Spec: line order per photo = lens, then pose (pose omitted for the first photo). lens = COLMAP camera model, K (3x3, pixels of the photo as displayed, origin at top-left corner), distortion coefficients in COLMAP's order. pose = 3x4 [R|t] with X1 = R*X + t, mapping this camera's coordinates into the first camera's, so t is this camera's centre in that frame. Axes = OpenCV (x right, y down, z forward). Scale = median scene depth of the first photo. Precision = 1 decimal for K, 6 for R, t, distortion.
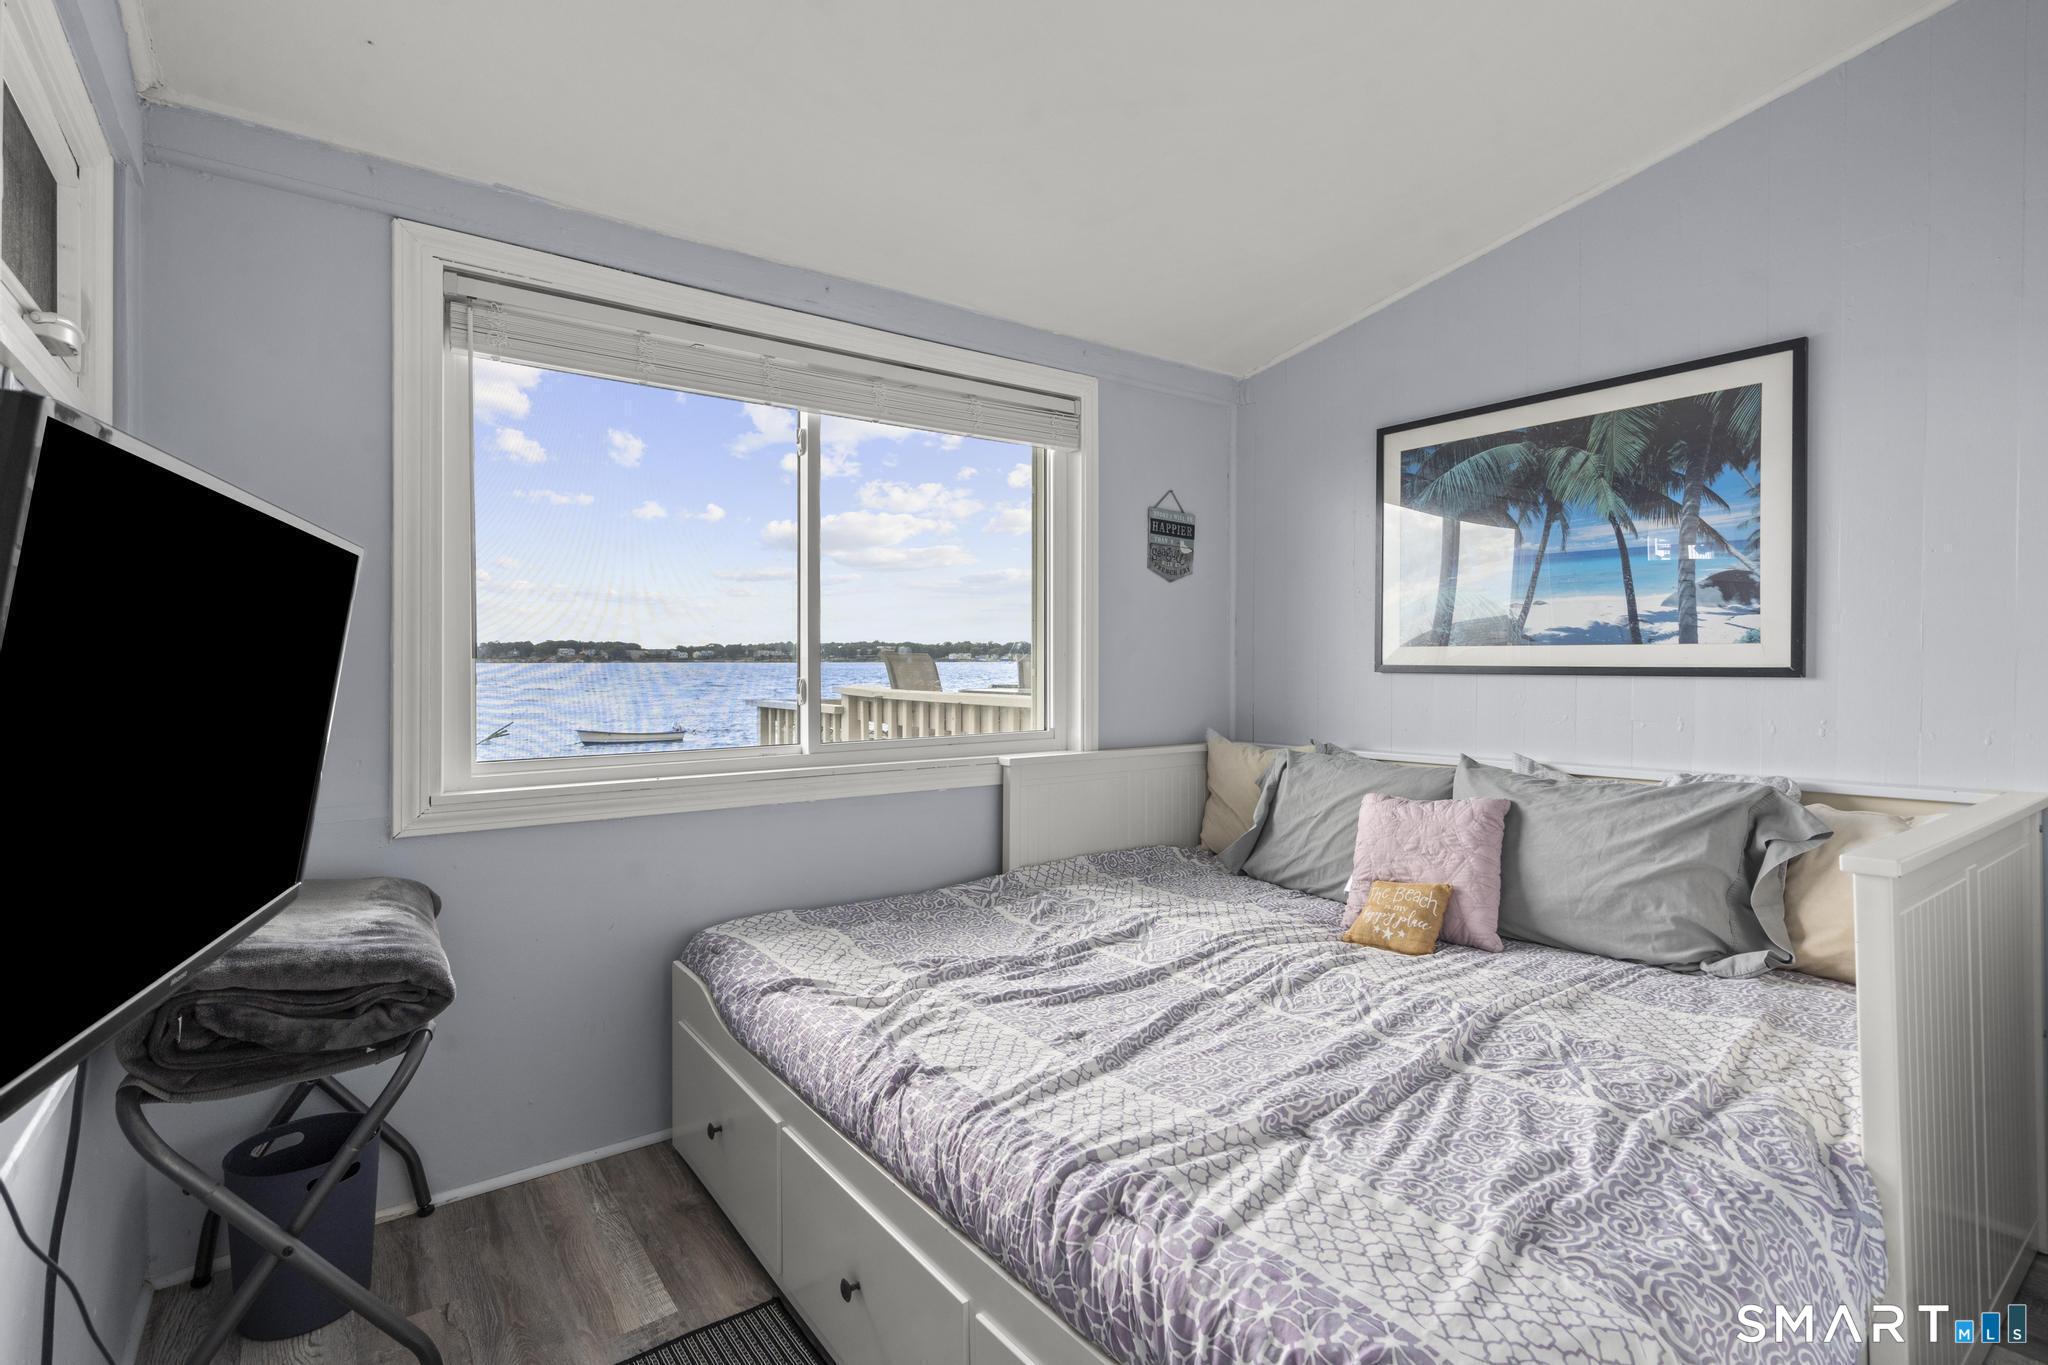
lens RADIAL K [[960.8, 0, 1024.6], [0, 960.8, 656.4], [0, 0, 1]] dist [-0.002818, -0.000224]
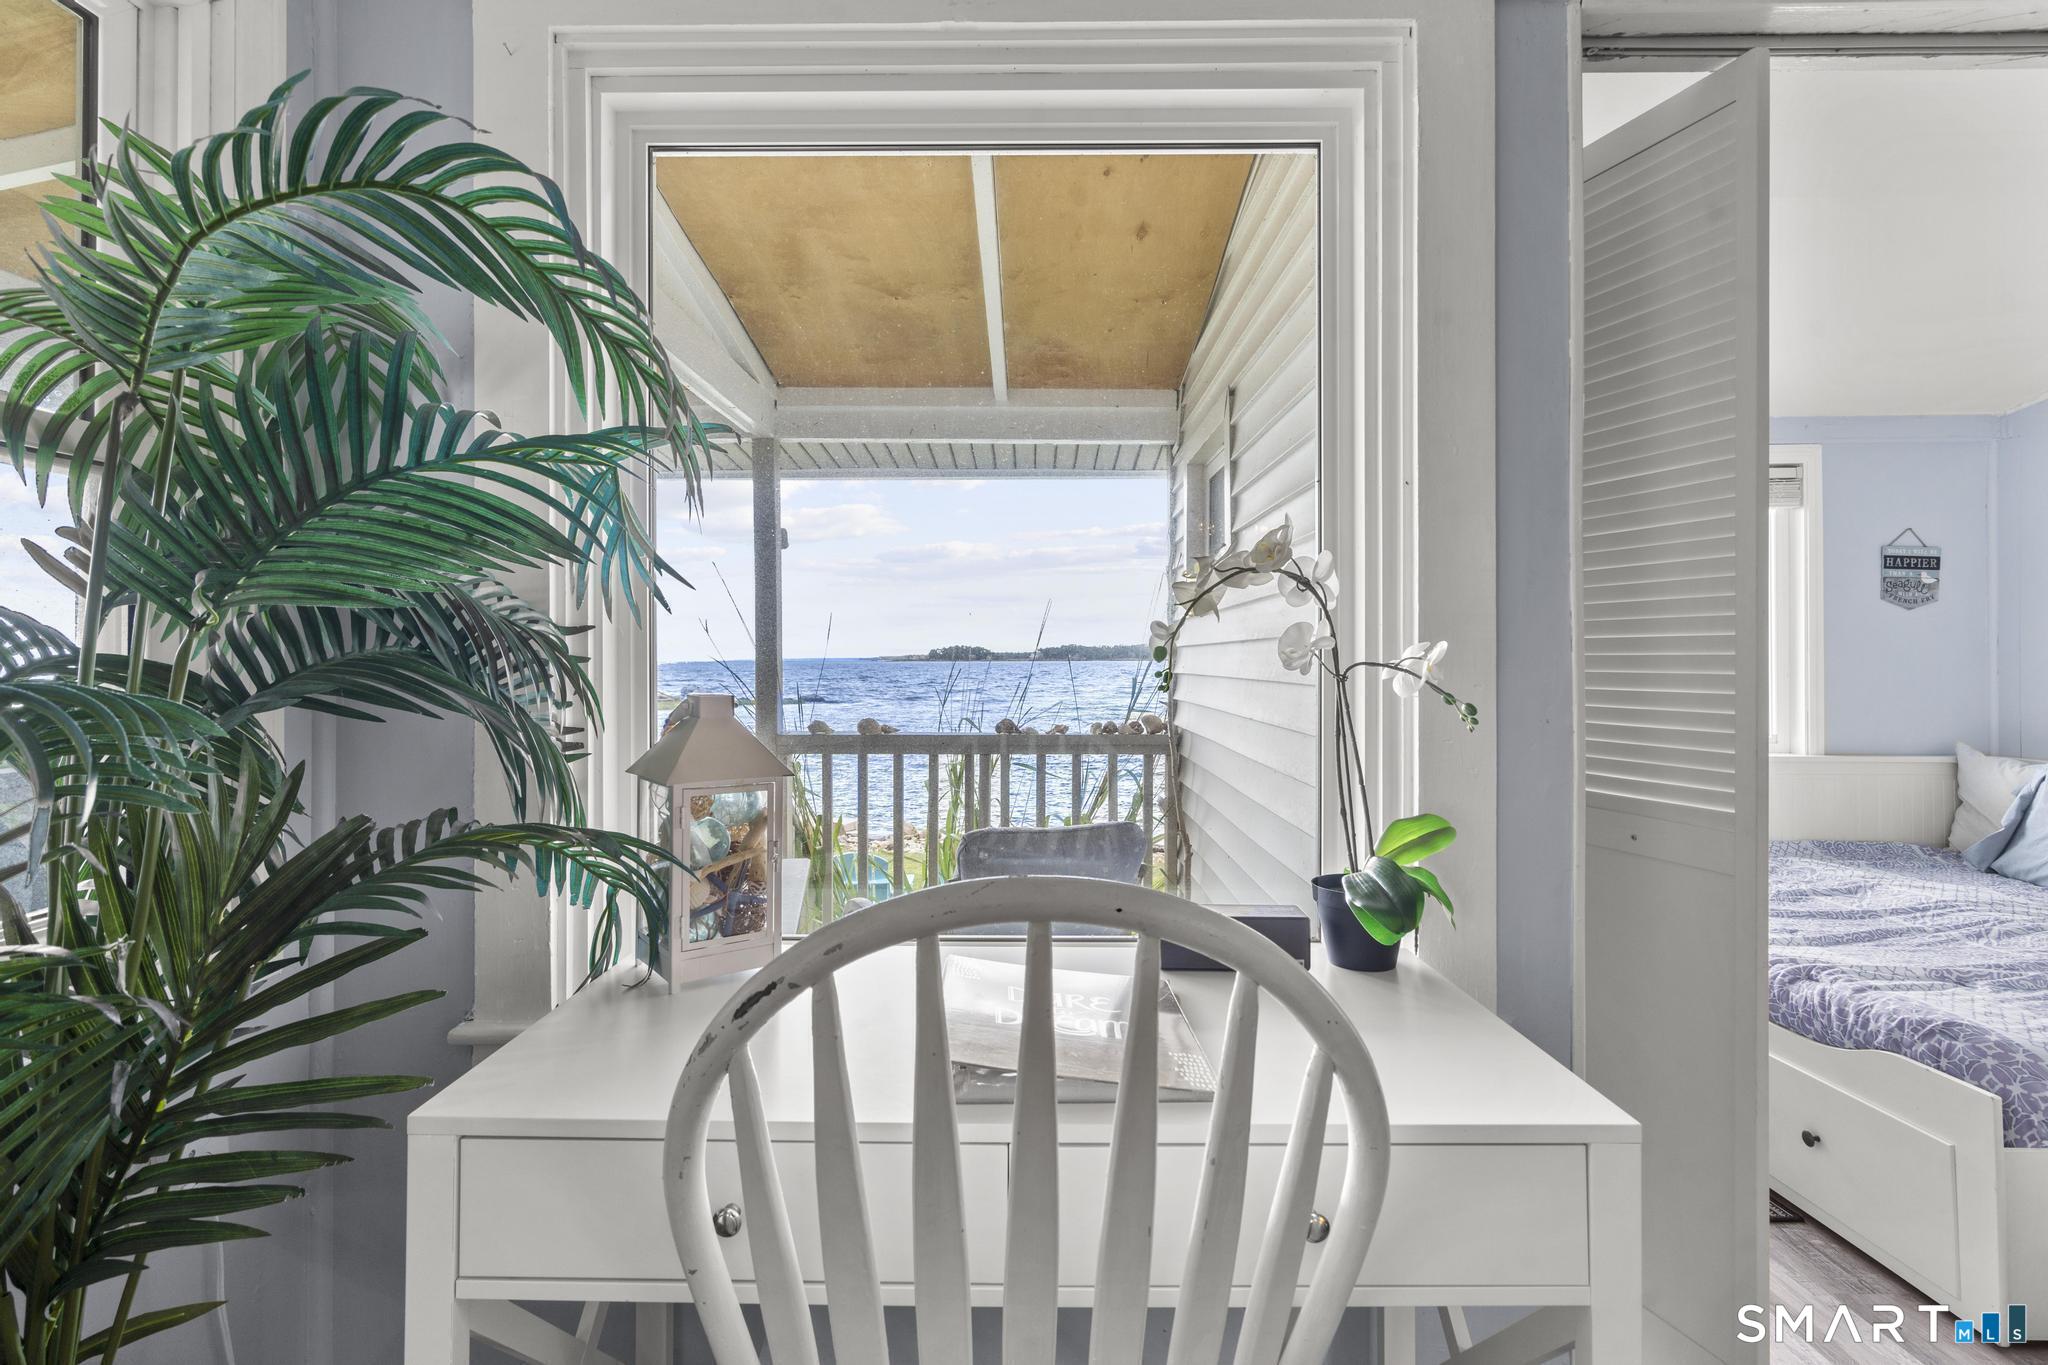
lens RADIAL K [[943.5, 0, 1012.2], [0, 943.5, 648.3], [0, 0, 1]] dist [-0.002510, 0.000829]
pose [[0.788893, -0.007098, -0.614490, 0.000782], [0.003978, 0.999971, -0.006444, -0.034000], [0.614518, 0.002639, 0.788898, -0.584668]]
